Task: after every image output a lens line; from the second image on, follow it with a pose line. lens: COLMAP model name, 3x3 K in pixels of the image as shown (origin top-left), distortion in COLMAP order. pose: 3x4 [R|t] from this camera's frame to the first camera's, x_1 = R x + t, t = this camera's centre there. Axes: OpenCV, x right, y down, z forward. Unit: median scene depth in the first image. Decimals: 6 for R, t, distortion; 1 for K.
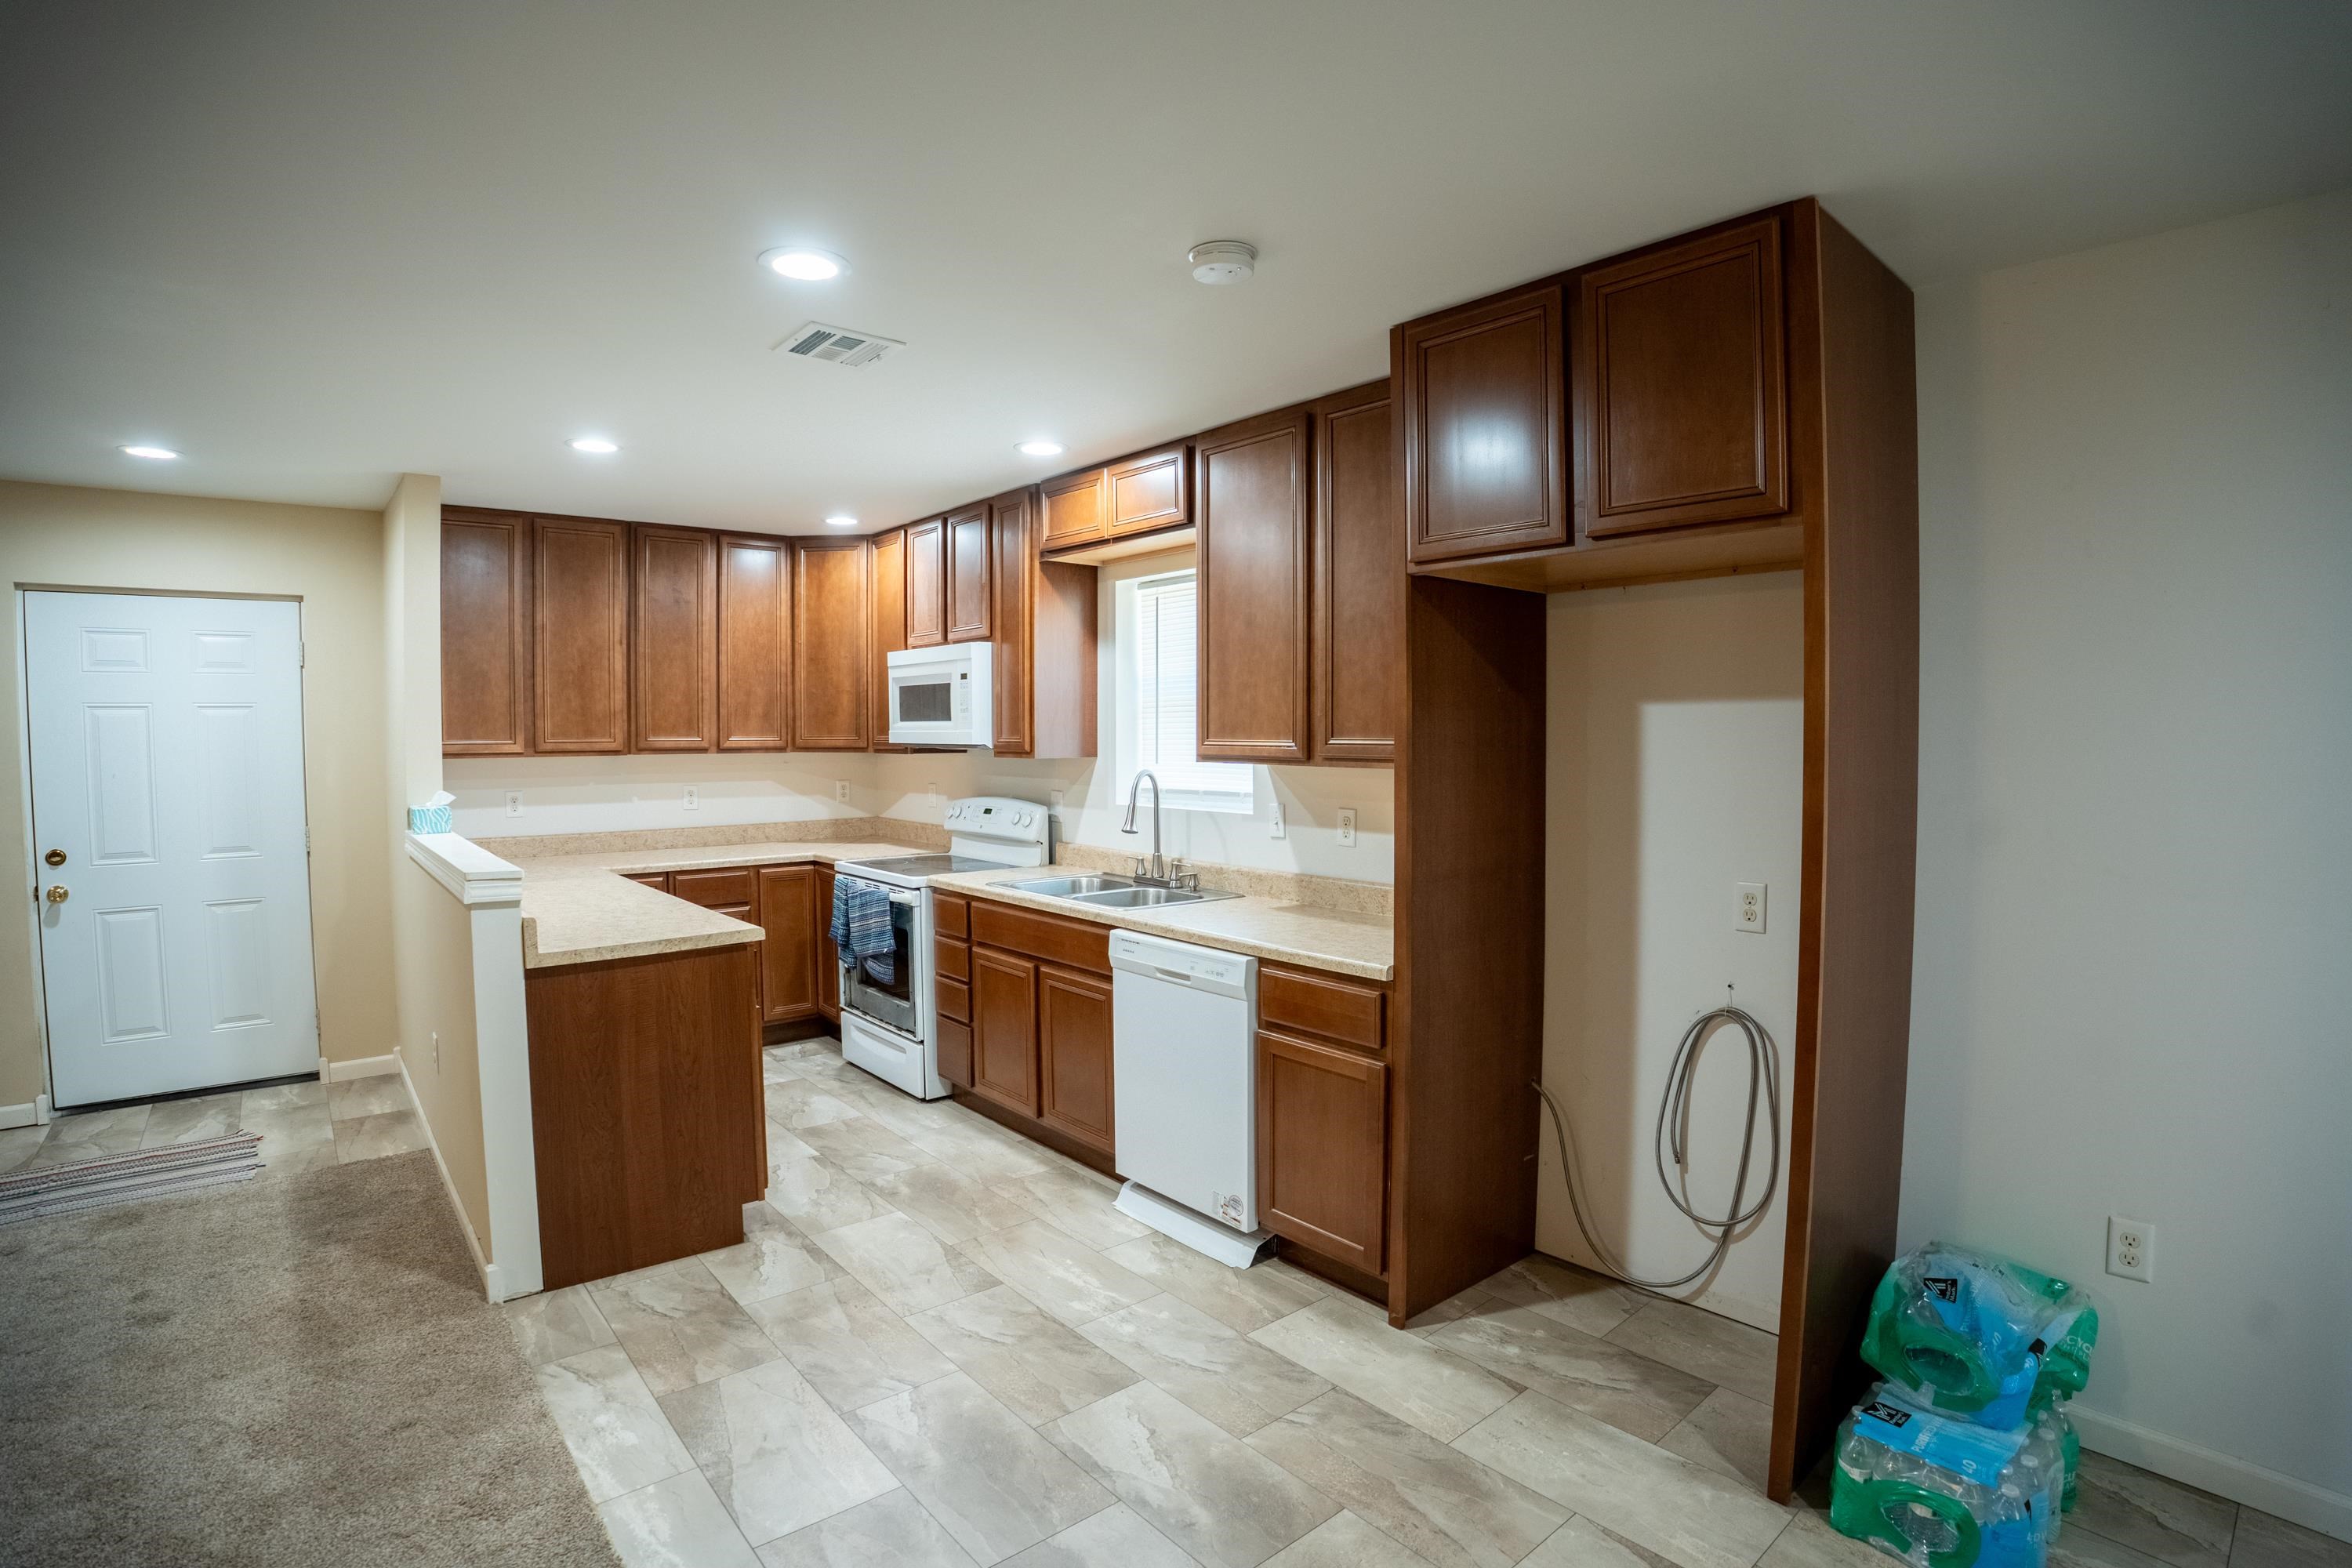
lens RADIAL K [[1130.7, 0, 1201.7], [0, 1130.7, 777.4], [0, 0, 1]] dist [-0.131624, 0.035308]
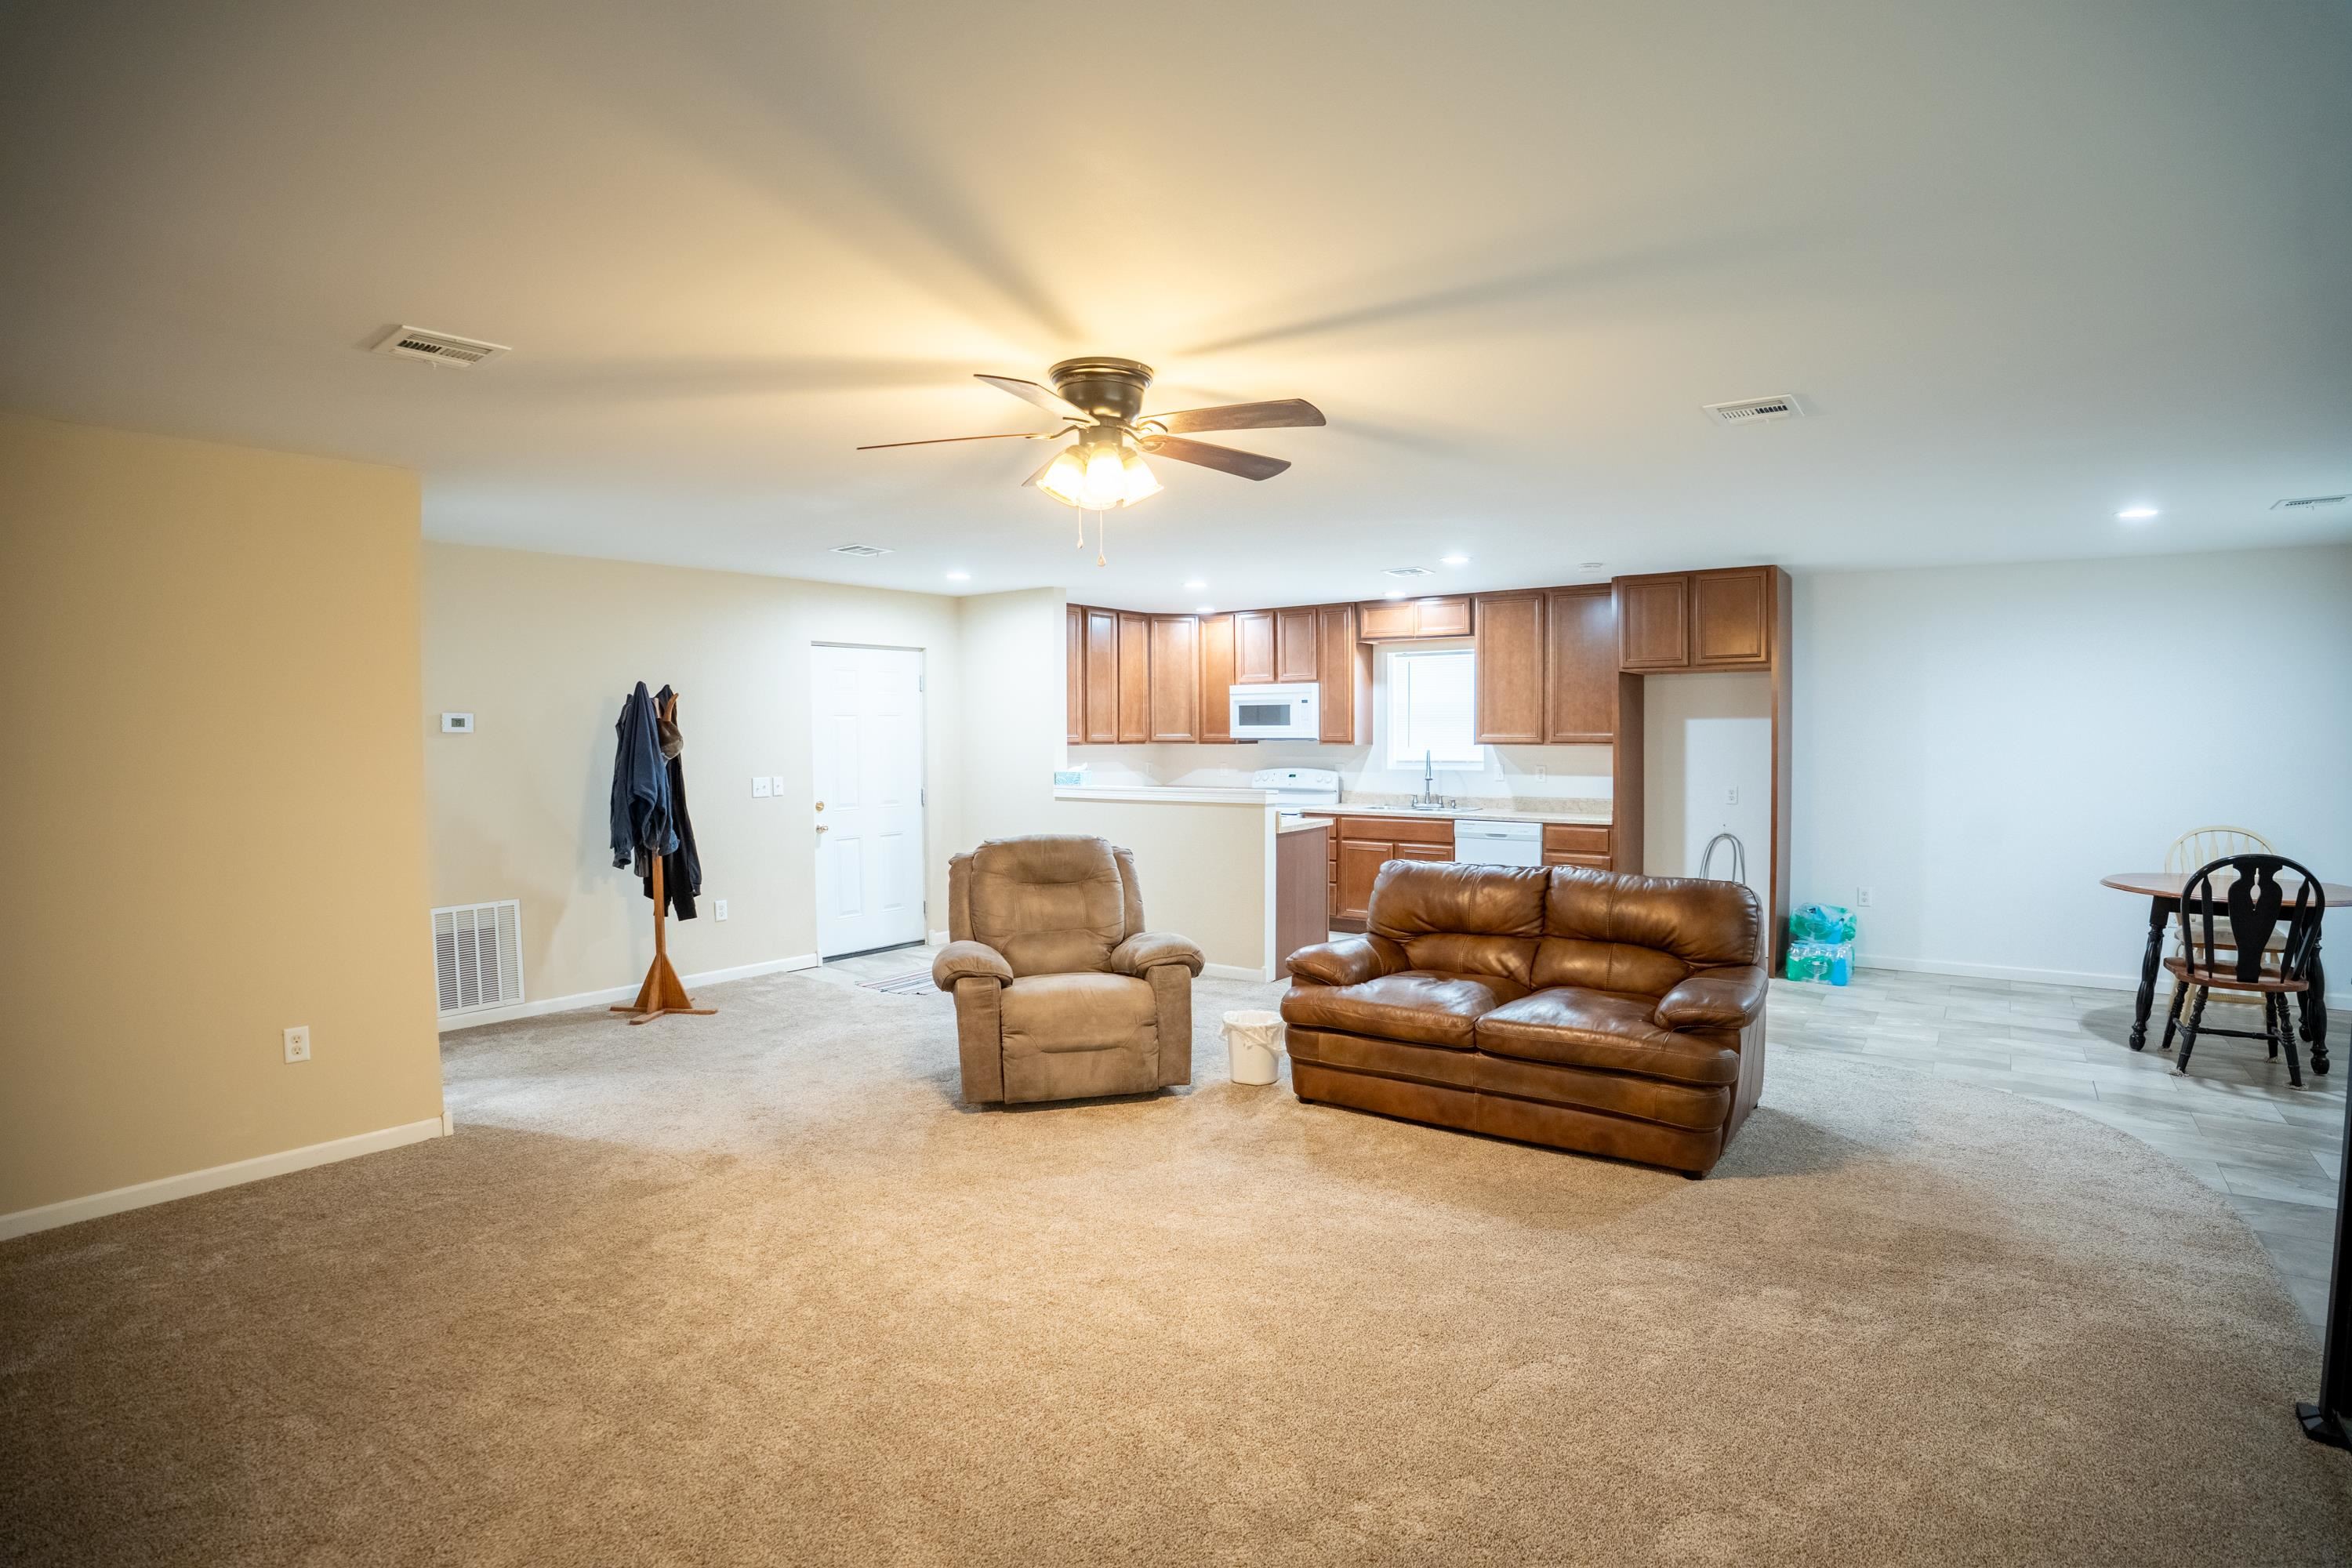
lens RADIAL K [[1130.7, 0, 1201.7], [0, 1130.7, 777.4], [0, 0, 1]] dist [-0.131624, 0.035308]
pose [[0.978304, -0.011631, 0.206847, -0.848319], [0.012161, 0.999925, -0.001290, 0.040104], [-0.206817, 0.003777, 0.978372, -0.875593]]
